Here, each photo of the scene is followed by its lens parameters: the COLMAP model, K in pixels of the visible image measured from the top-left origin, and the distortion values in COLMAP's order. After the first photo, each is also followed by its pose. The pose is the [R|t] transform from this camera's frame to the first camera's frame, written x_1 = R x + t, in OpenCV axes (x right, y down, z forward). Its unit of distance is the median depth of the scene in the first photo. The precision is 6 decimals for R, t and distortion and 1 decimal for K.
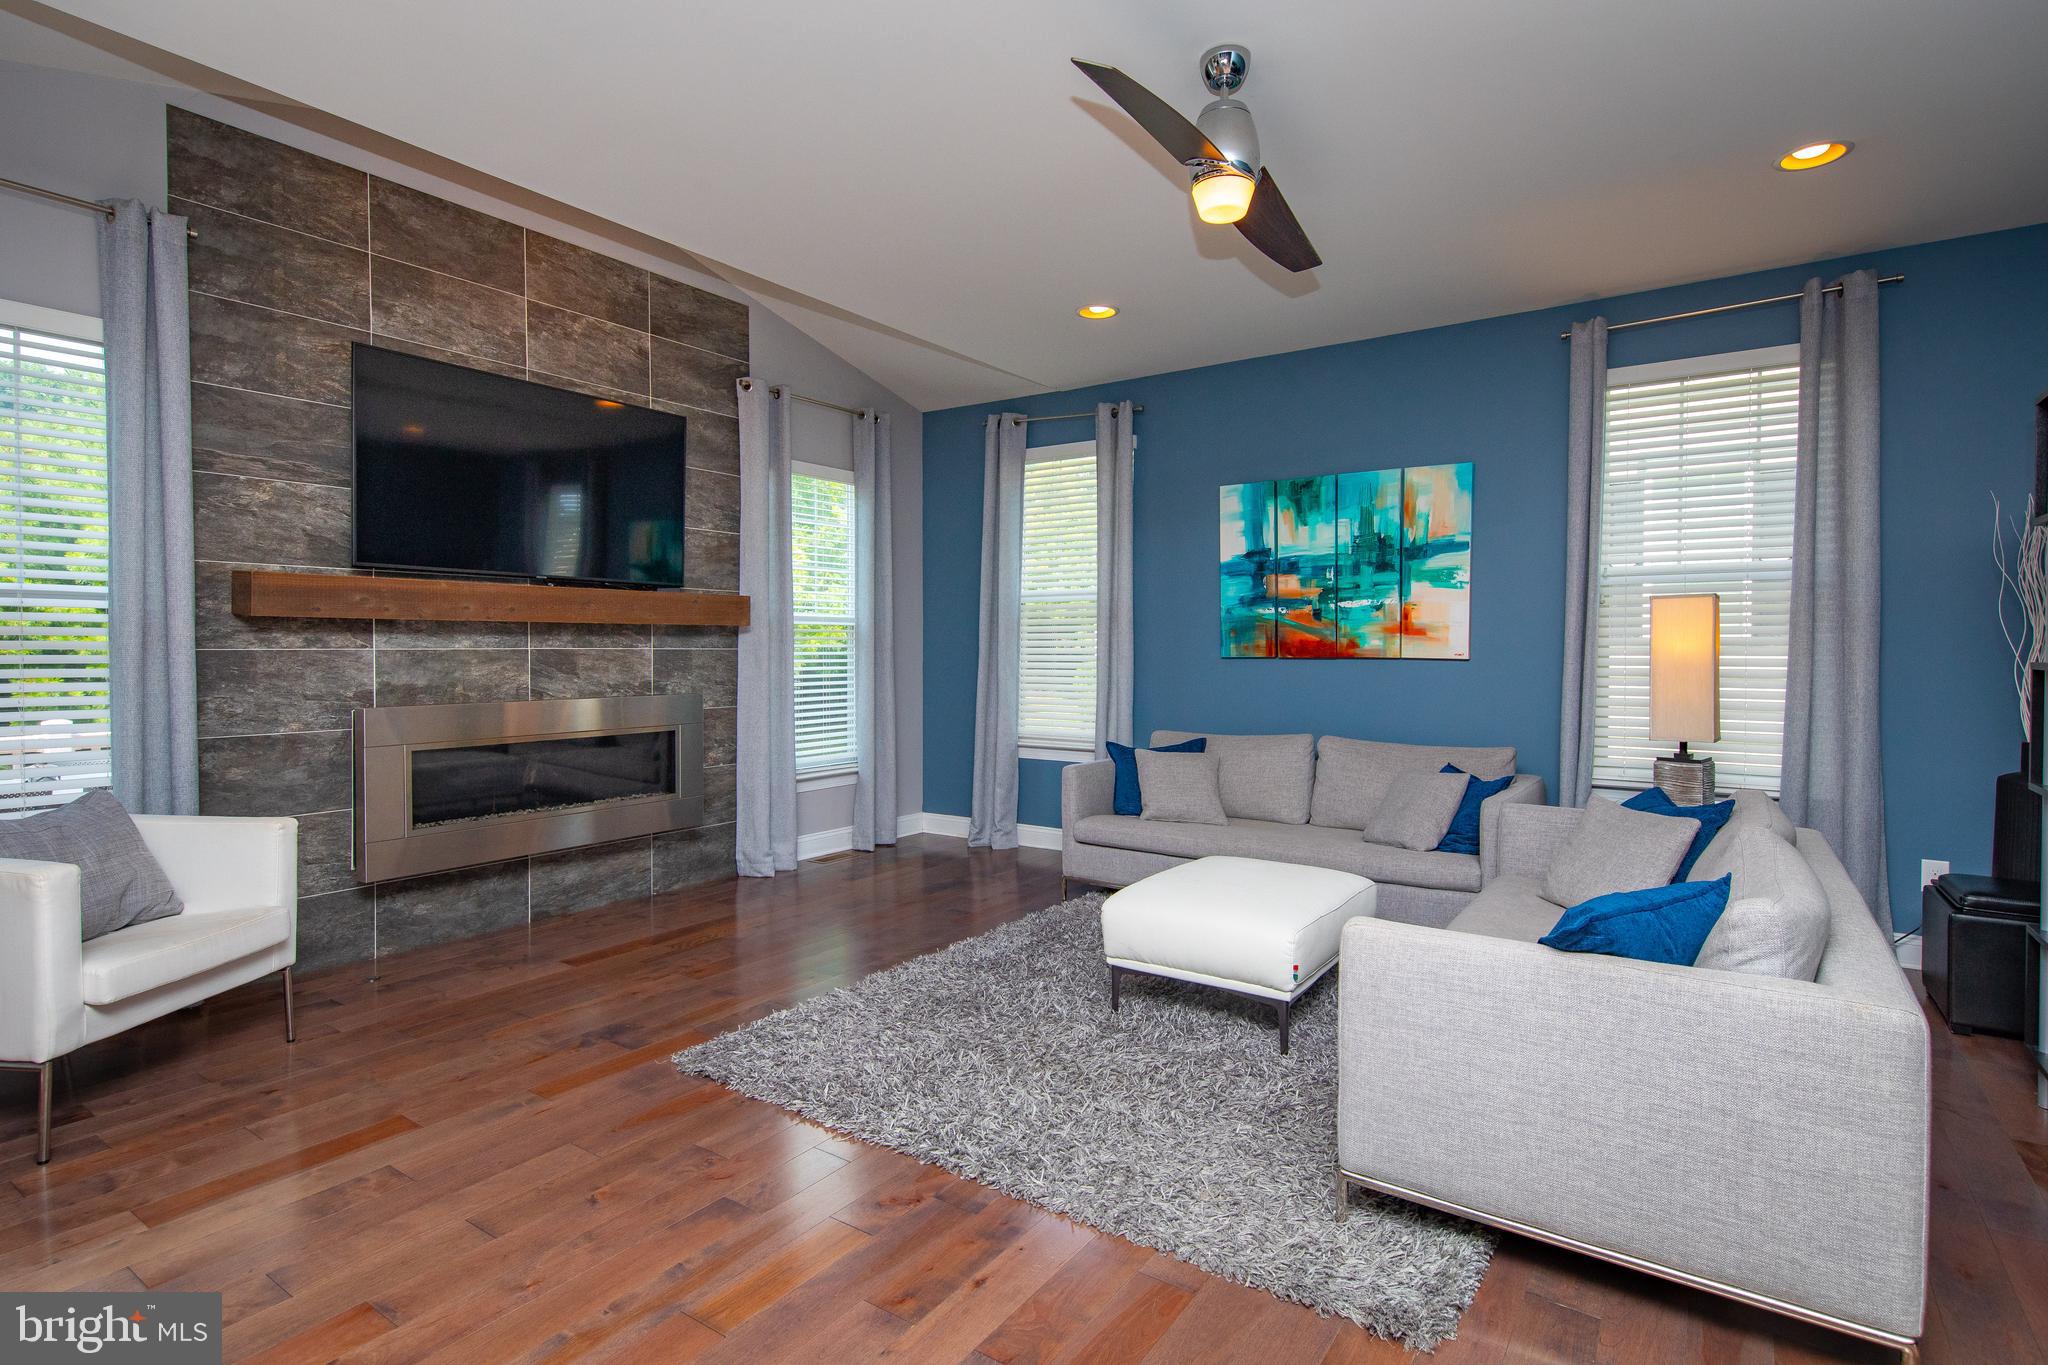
lens RADIAL K [[1064.6, 0, 1023.1], [0, 1064.6, 642.3], [0, 0, 1]] dist [0.014358, -0.000417]
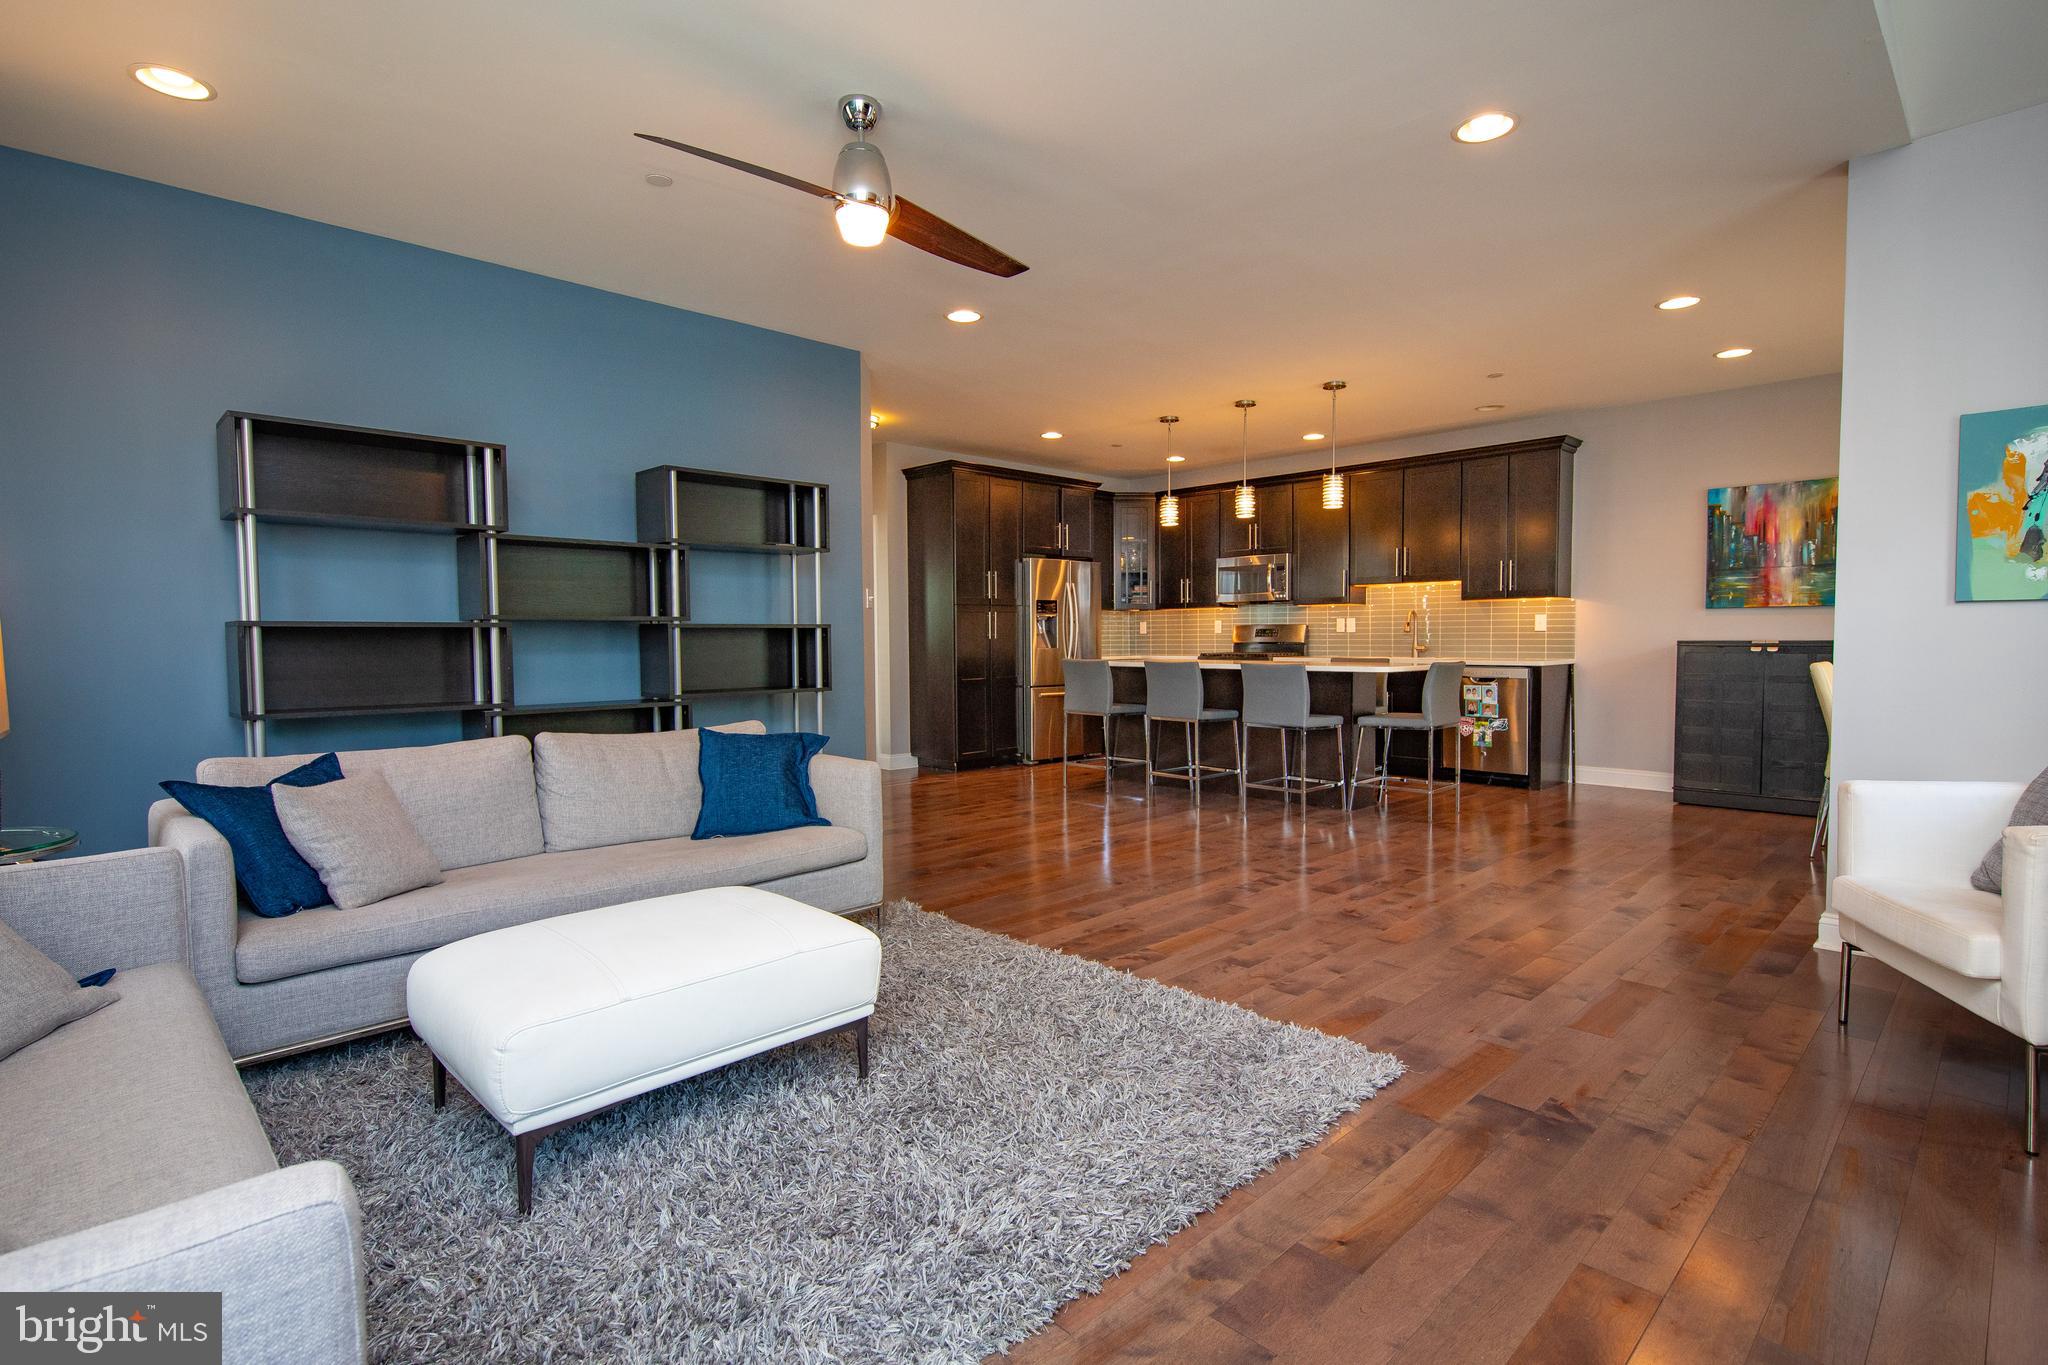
lens RADIAL K [[986.8, 0, 1026.2], [0, 986.8, 687.3], [0, 0, 1]] dist [0.001525, 0.000181]
pose [[-0.984138, -0.005215, 0.177330, -0.182976], [0.004312, 0.998569, 0.053298, 0.038362], [-0.177354, 0.053217, -0.982707, 2.049853]]
